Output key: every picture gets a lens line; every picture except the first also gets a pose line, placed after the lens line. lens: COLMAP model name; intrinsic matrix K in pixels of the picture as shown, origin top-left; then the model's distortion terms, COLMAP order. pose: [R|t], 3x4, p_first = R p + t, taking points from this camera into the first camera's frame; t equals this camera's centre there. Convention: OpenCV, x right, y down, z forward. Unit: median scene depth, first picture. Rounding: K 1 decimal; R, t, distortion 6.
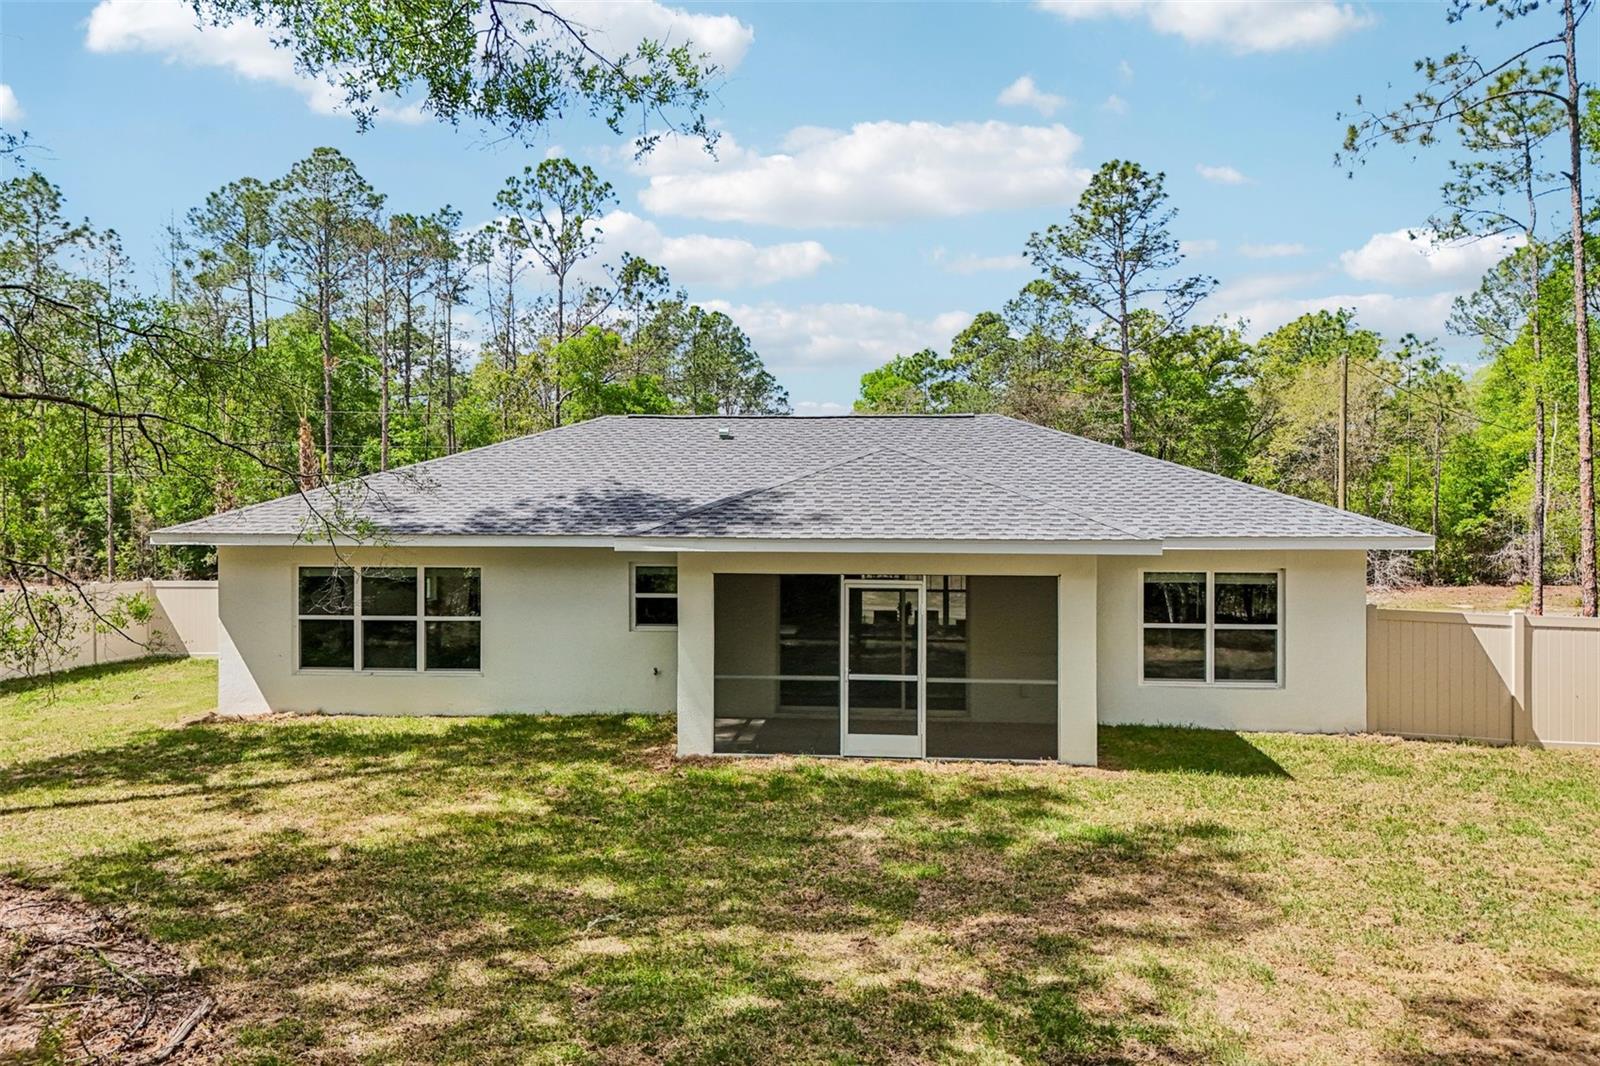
lens RADIAL K [[1123.3, 0, 800.0], [0, 1123.3, 533.0], [0, 0, 1]] dist [0.086790, -0.115821]
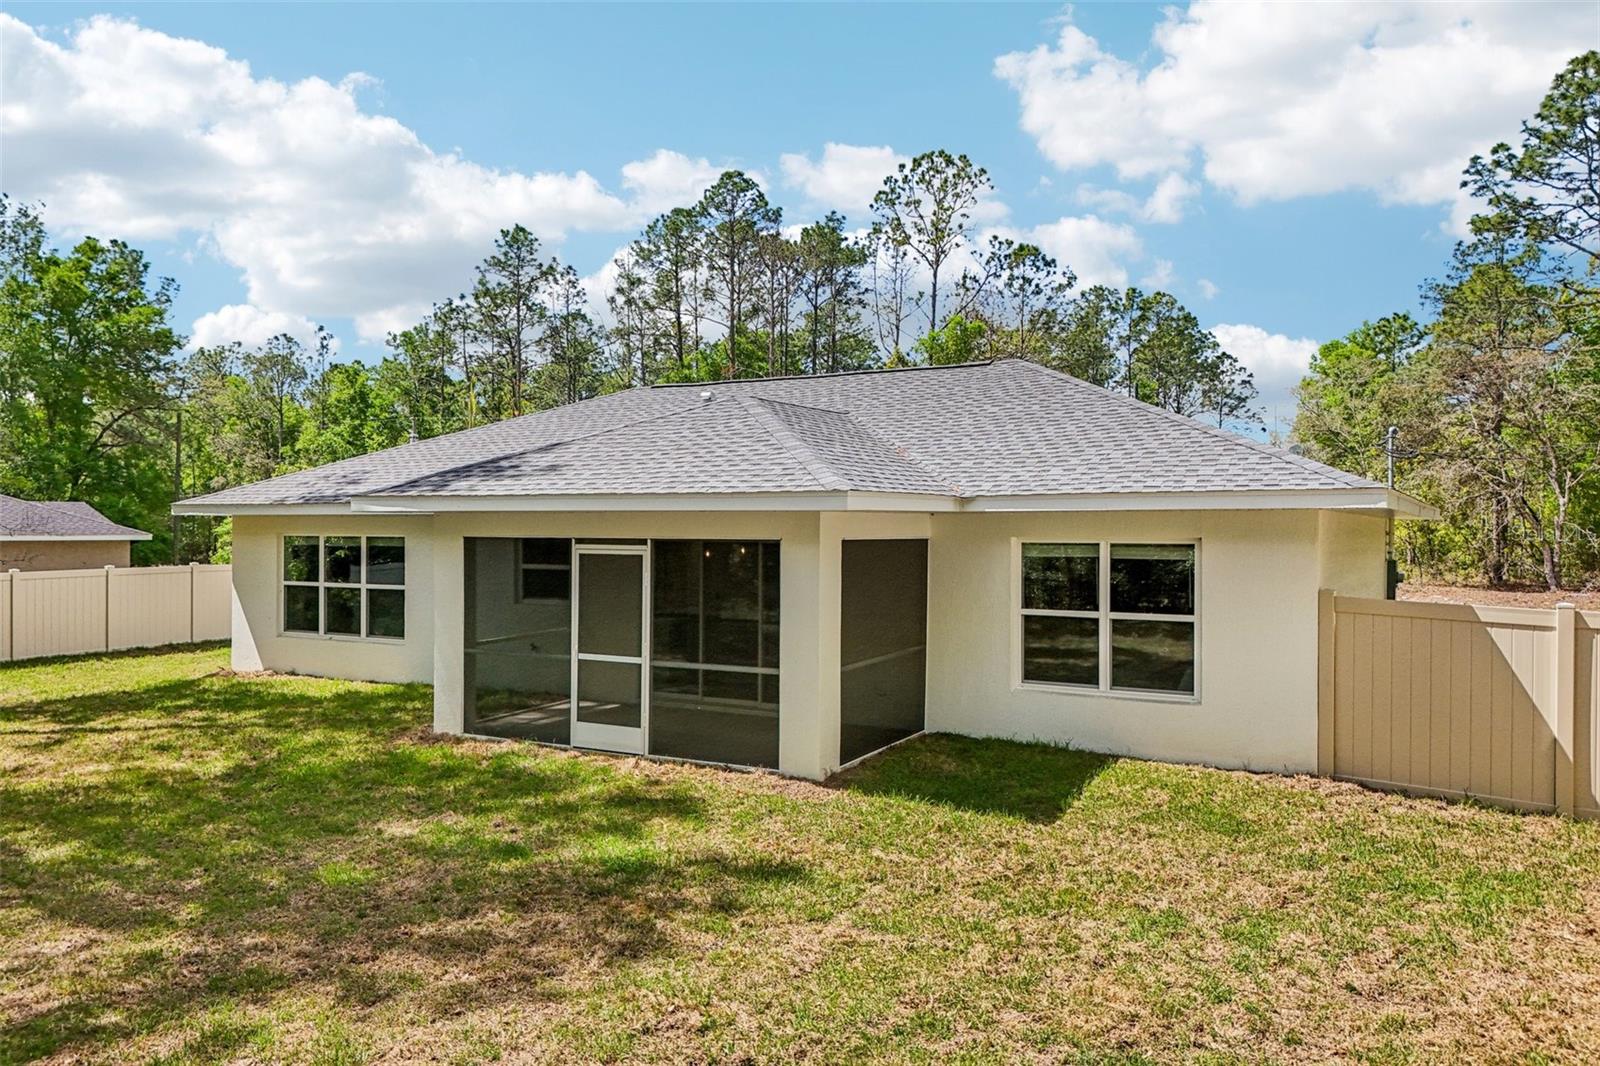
lens RADIAL K [[1128.2, 0, 800.0], [0, 1128.2, 533.0], [0, 0, 1]] dist [0.043816, -0.028098]
pose [[0.913024, 0.001293, -0.407905, 0.481933], [-0.000937, 0.999999, 0.001074, 0.027279], [0.407906, -0.000599, 0.913024, 0.233724]]
